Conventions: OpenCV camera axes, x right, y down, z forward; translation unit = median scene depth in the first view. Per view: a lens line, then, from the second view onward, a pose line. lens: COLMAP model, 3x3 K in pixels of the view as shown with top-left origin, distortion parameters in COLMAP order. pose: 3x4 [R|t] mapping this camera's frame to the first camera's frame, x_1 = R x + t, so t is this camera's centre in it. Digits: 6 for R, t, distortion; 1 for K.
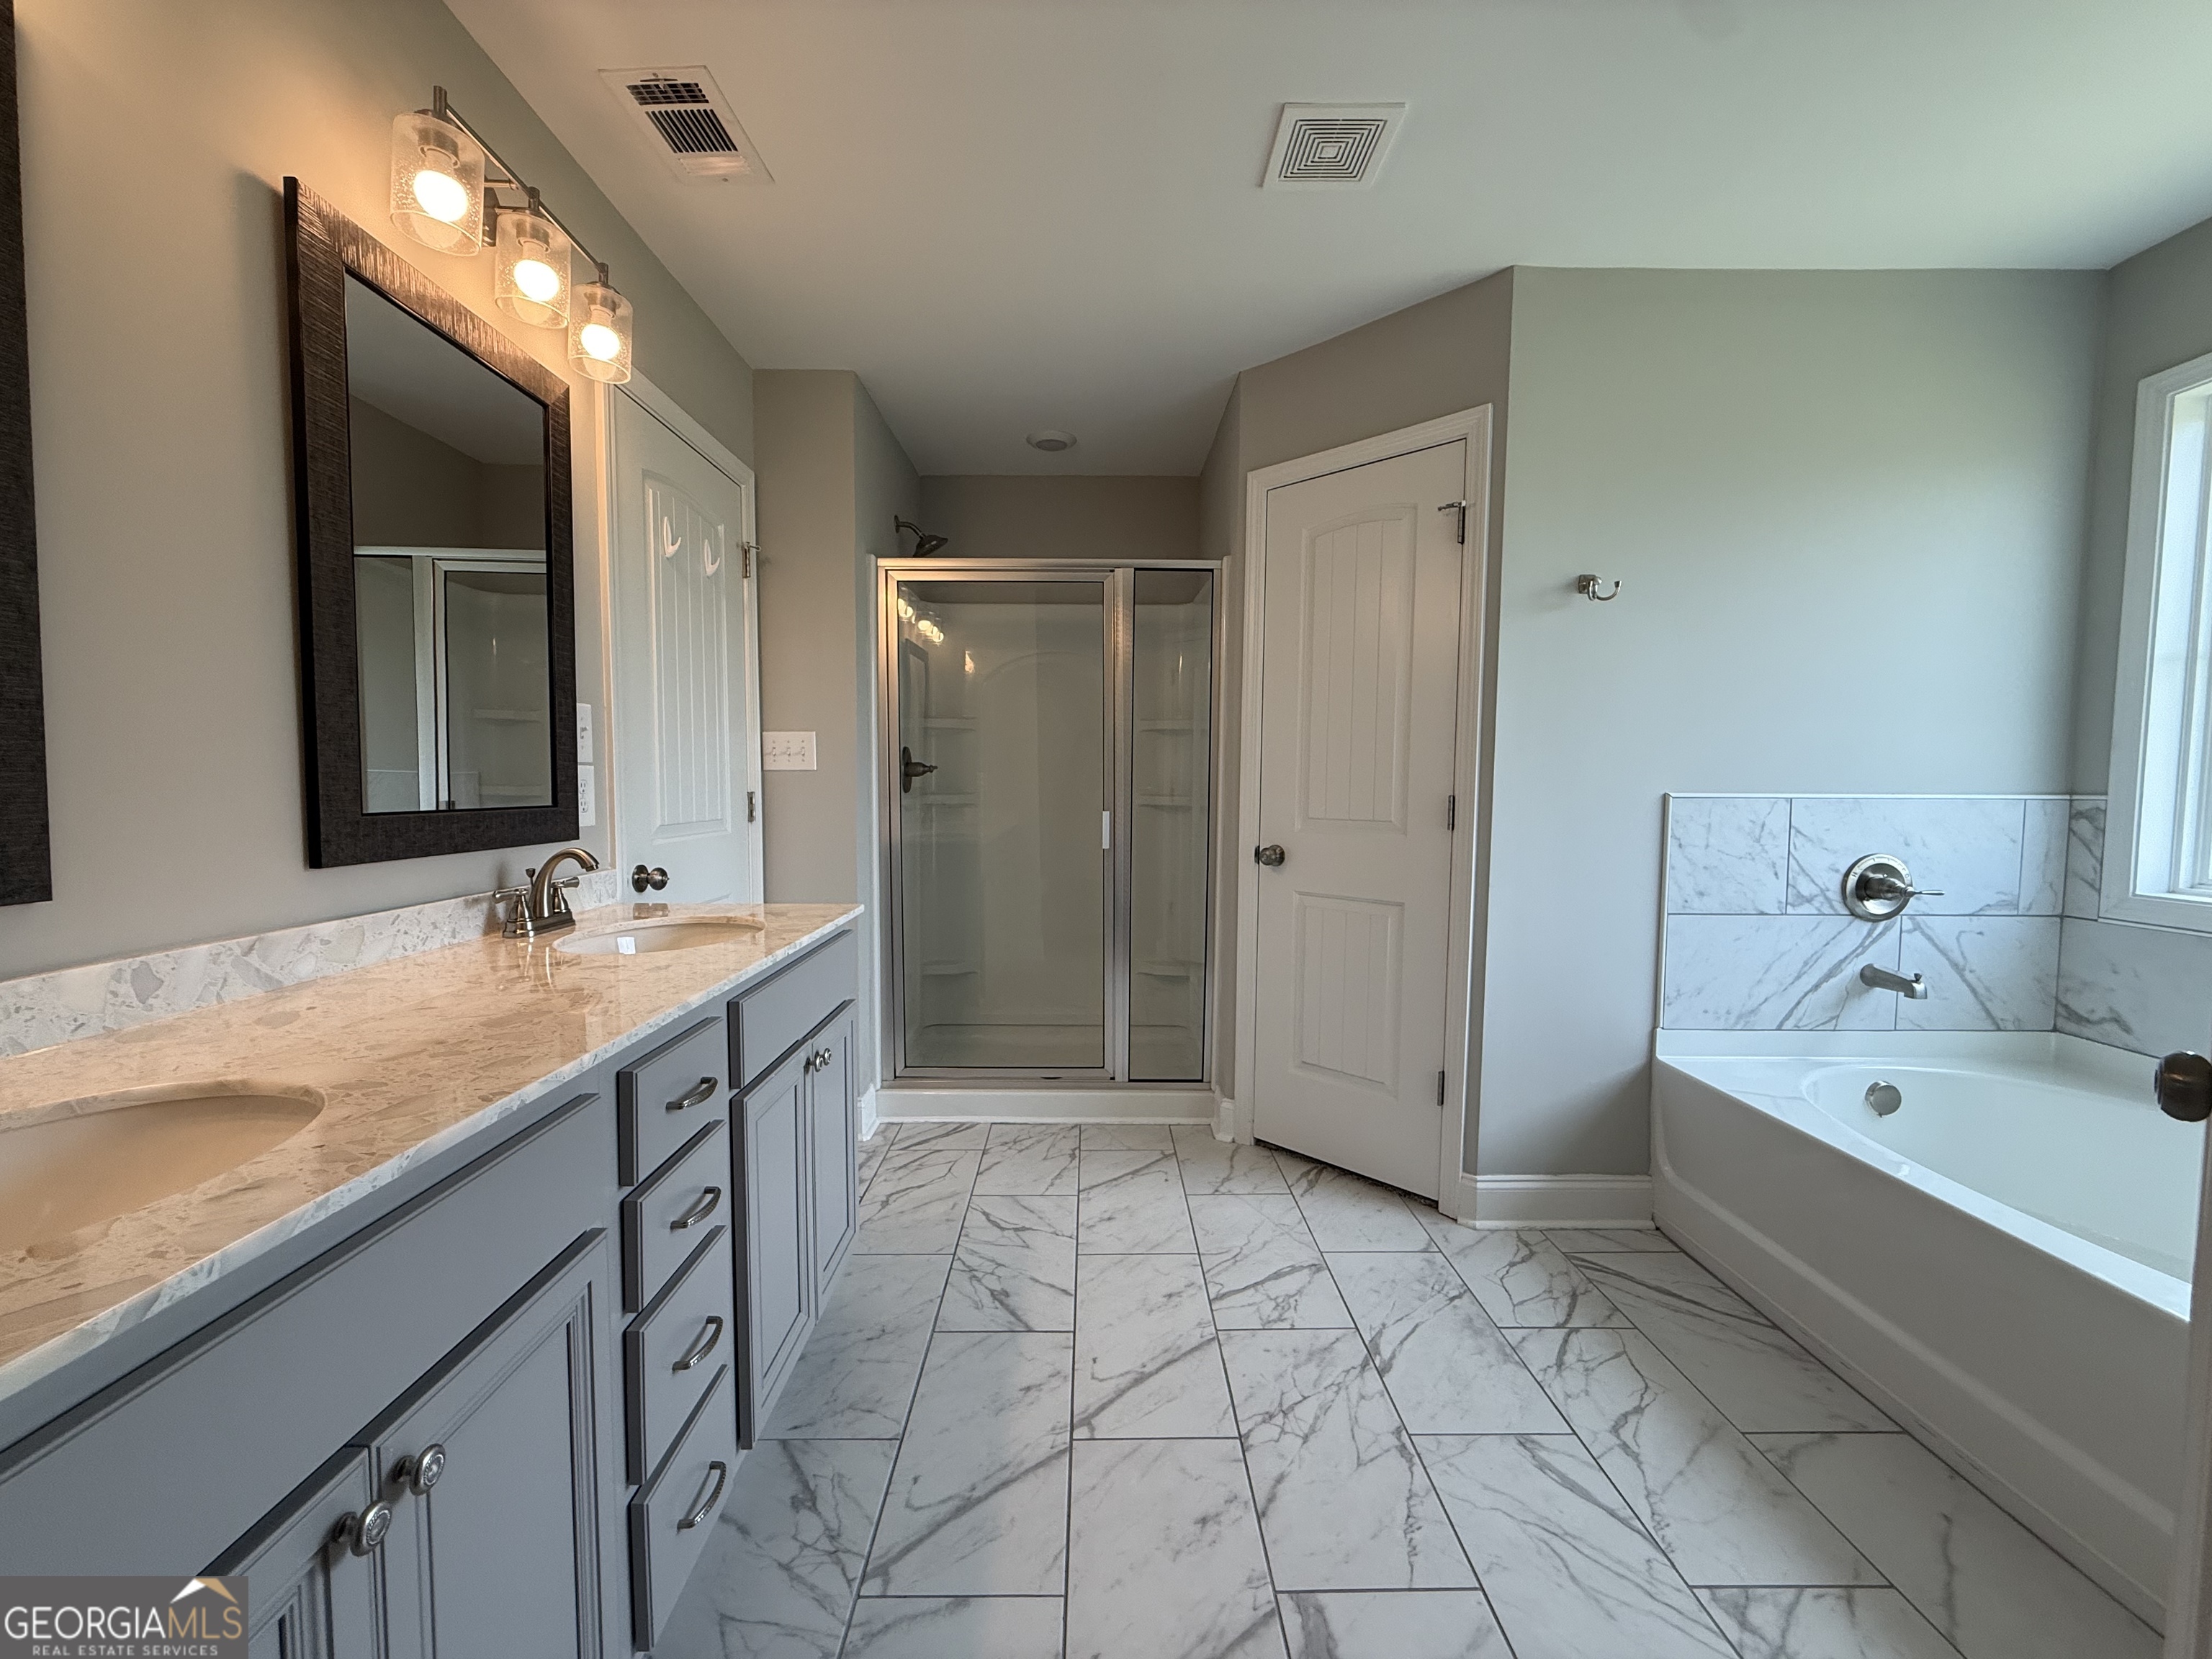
lens RADIAL K [[879.7, 0, 1098.9], [0, 879.7, 834.6], [0, 0, 1]] dist [0.001417, 0.000023]
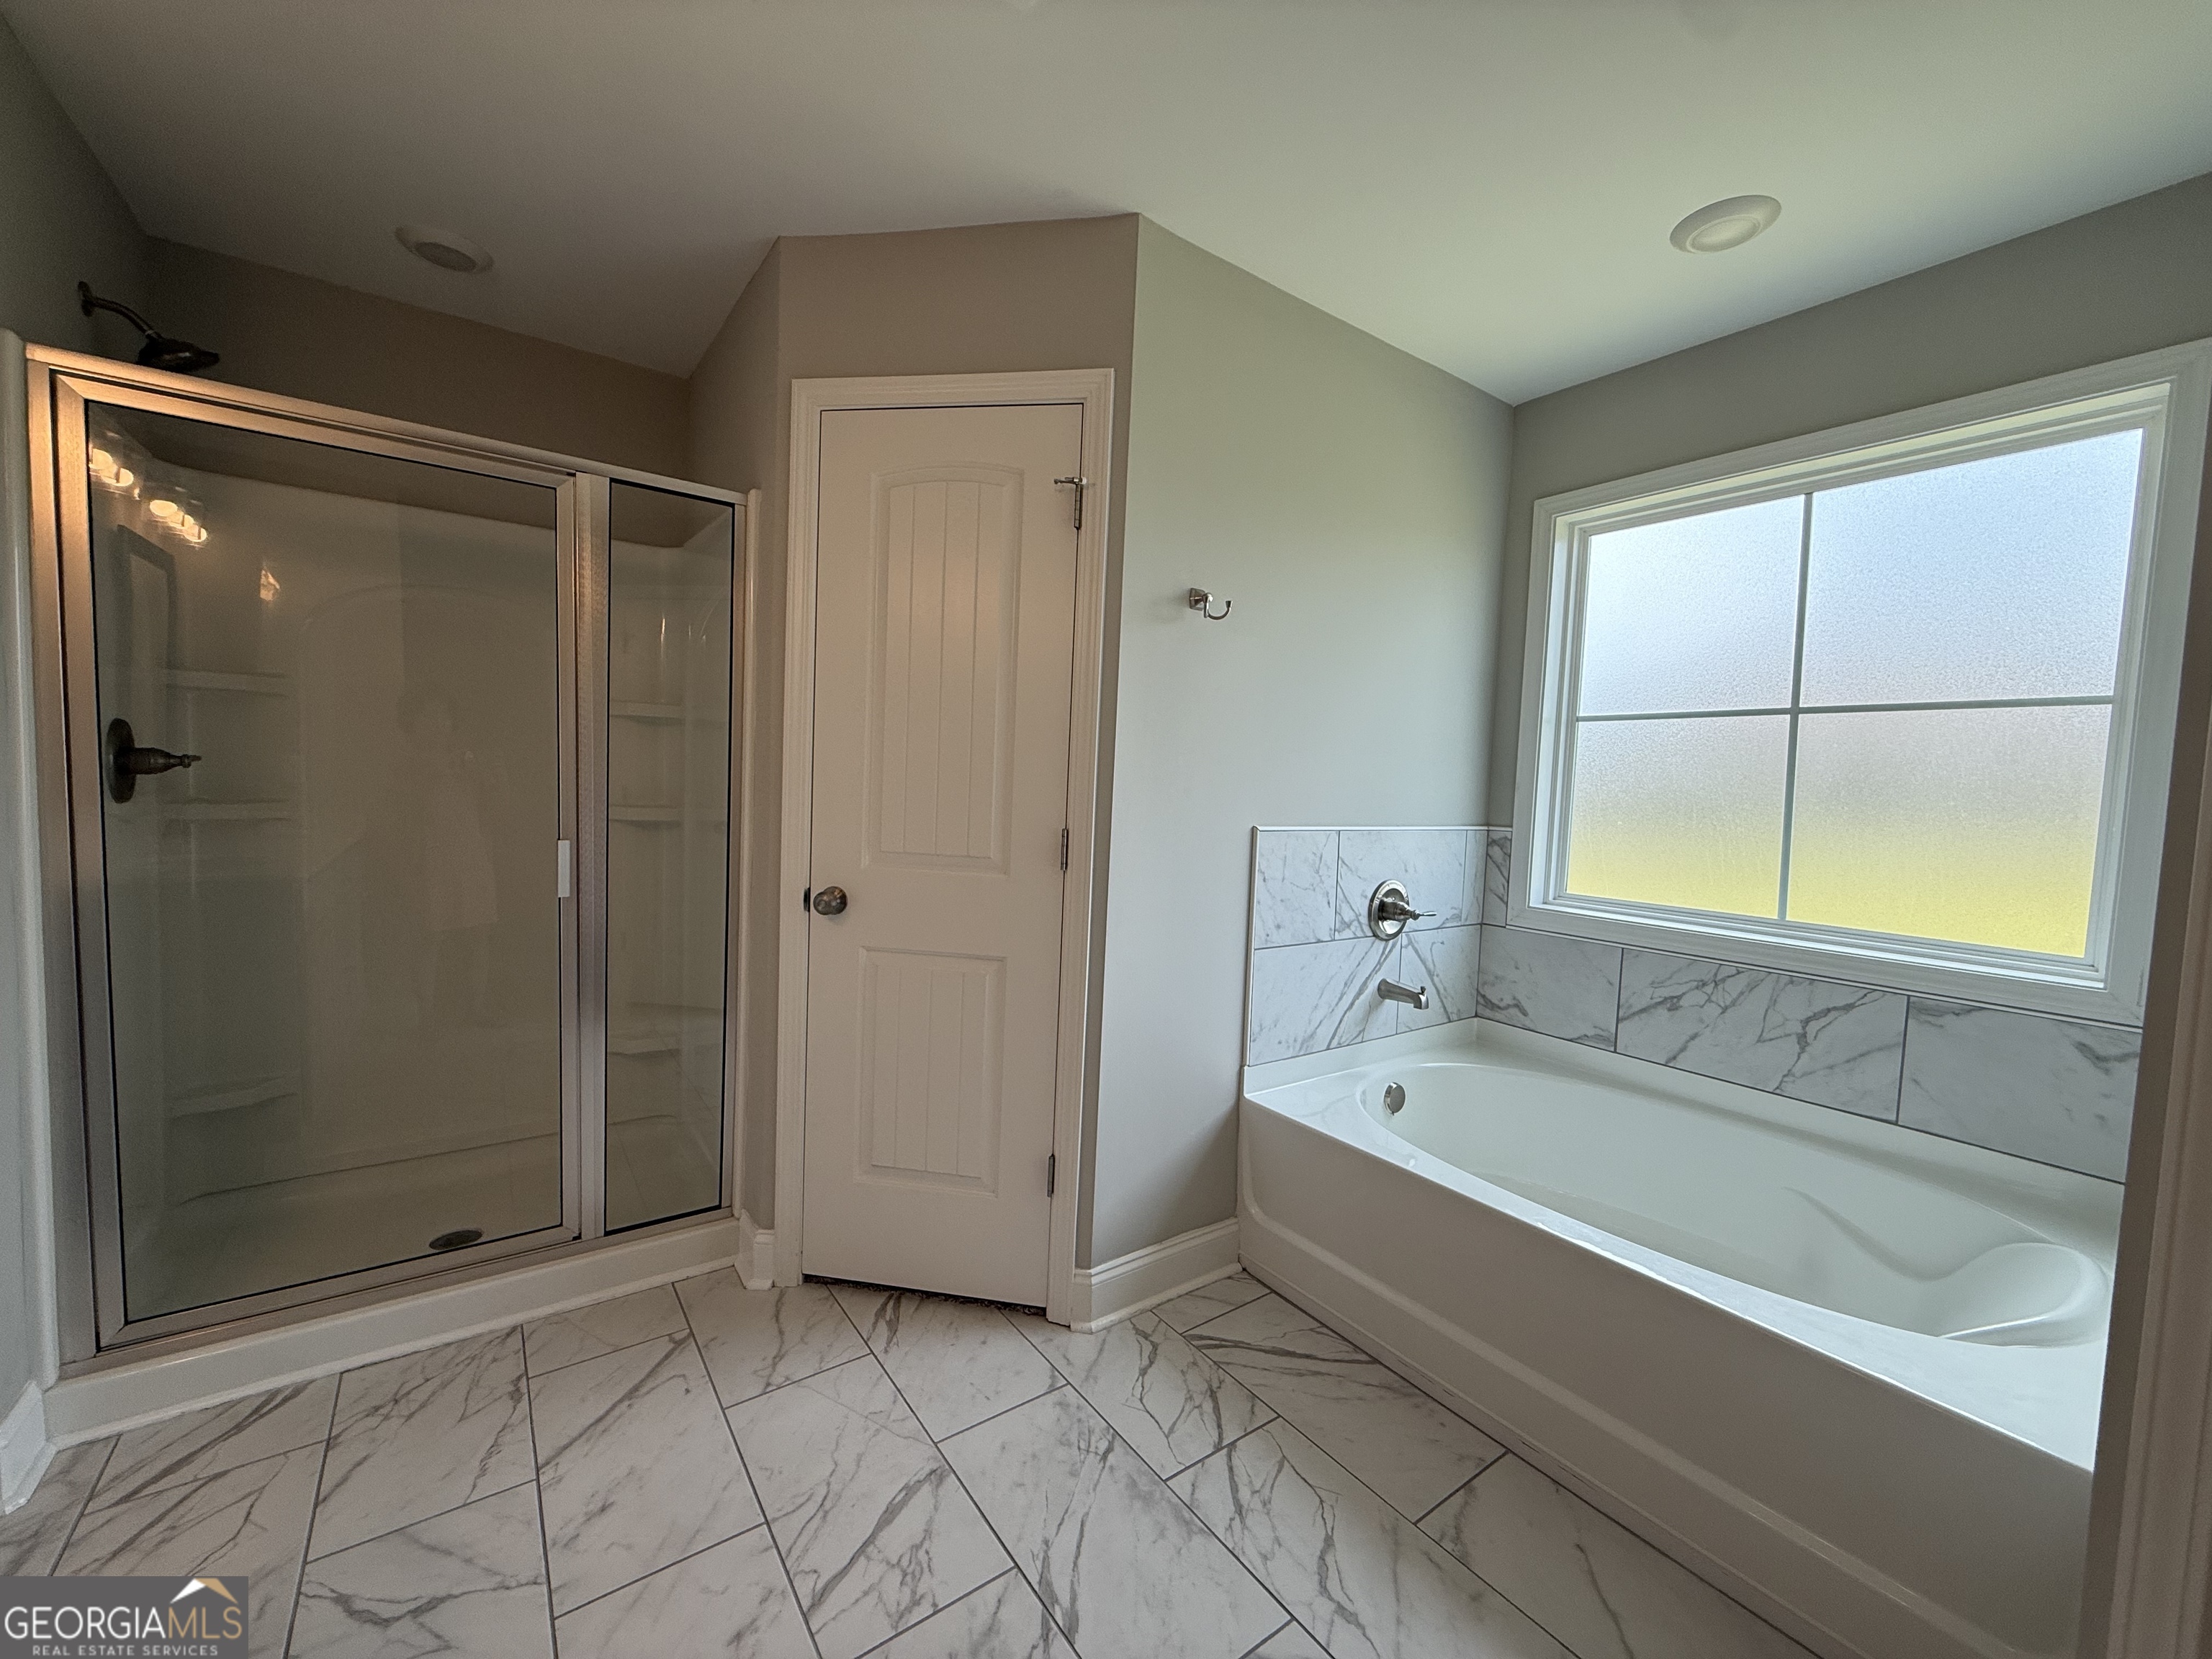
lens RADIAL K [[879.7, 0, 1098.9], [0, 879.7, 834.6], [0, 0, 1]] dist [0.001417, 0.000023]
pose [[0.816545, -0.010447, 0.577187, -0.058511], [0.001551, 0.999872, 0.015903, -0.053198], [-0.577280, -0.012090, 0.816457, 0.300886]]
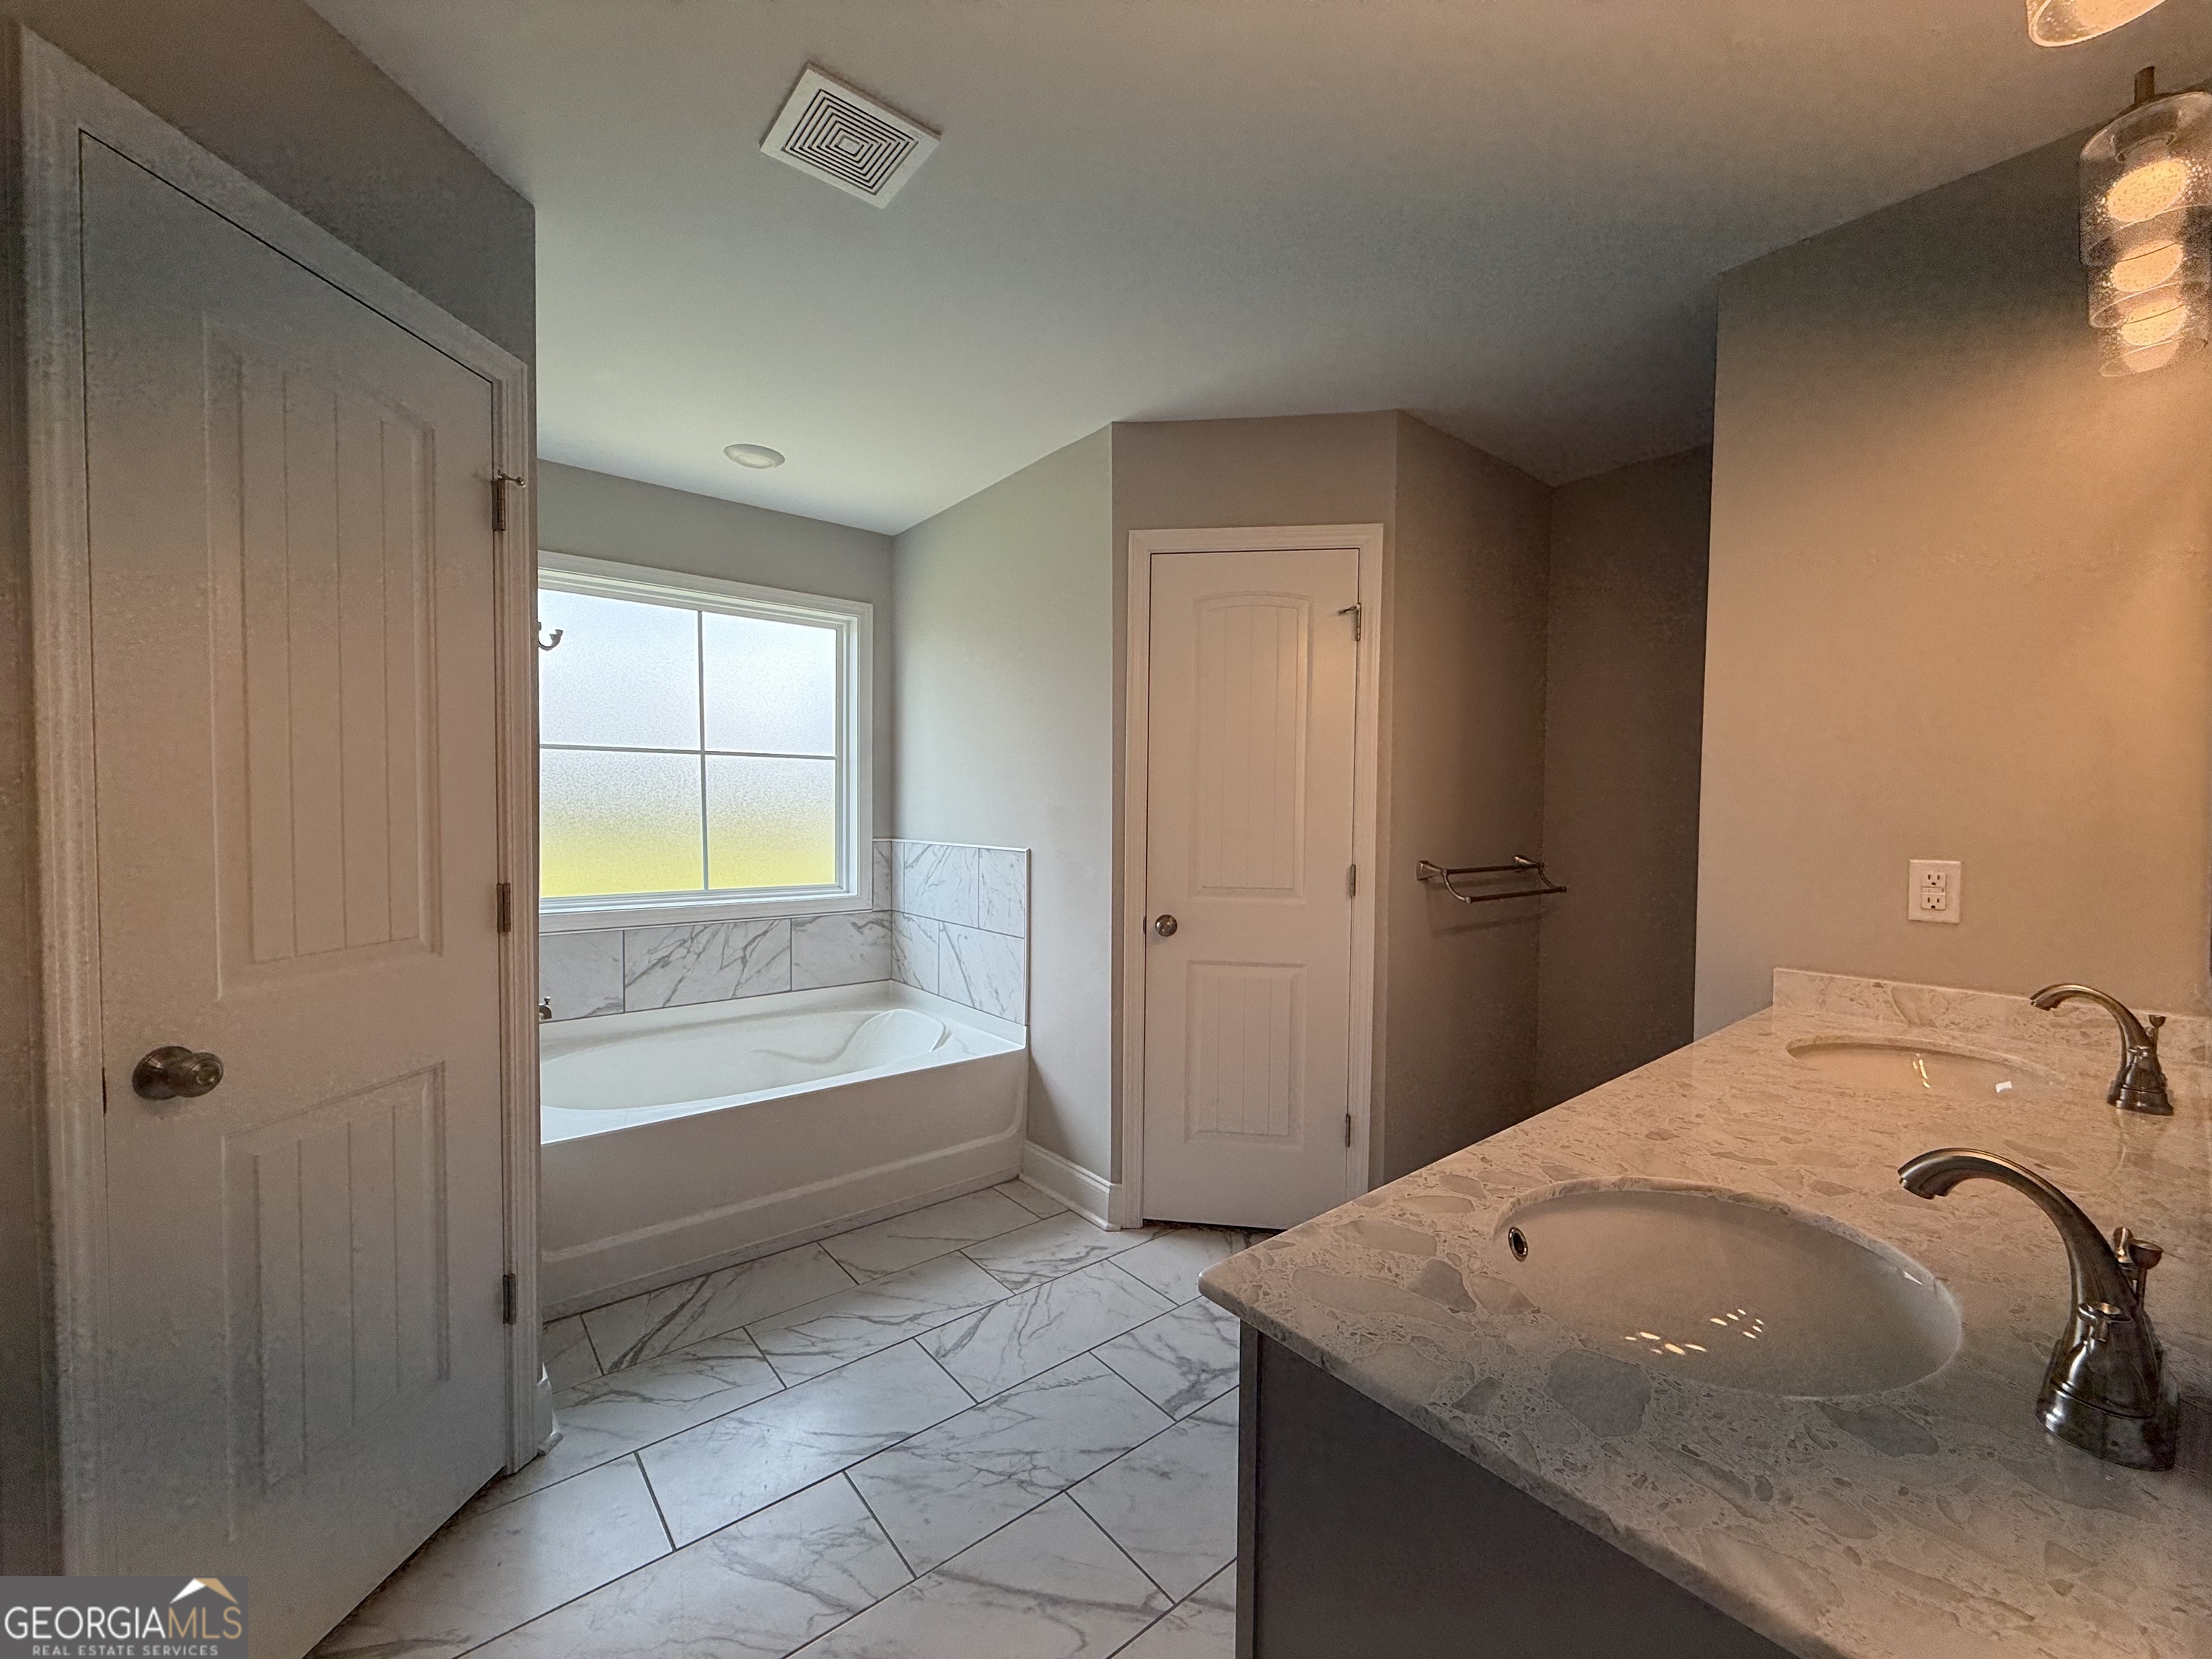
lens RADIAL K [[879.7, 0, 1098.9], [0, 879.7, 834.6], [0, 0, 1]] dist [0.001417, 0.000023]
pose [[-0.625655, -0.033354, 0.779387, -0.456619], [0.036546, 0.996735, 0.071992, -0.118996], [-0.779243, 0.073526, -0.622393, 1.081817]]
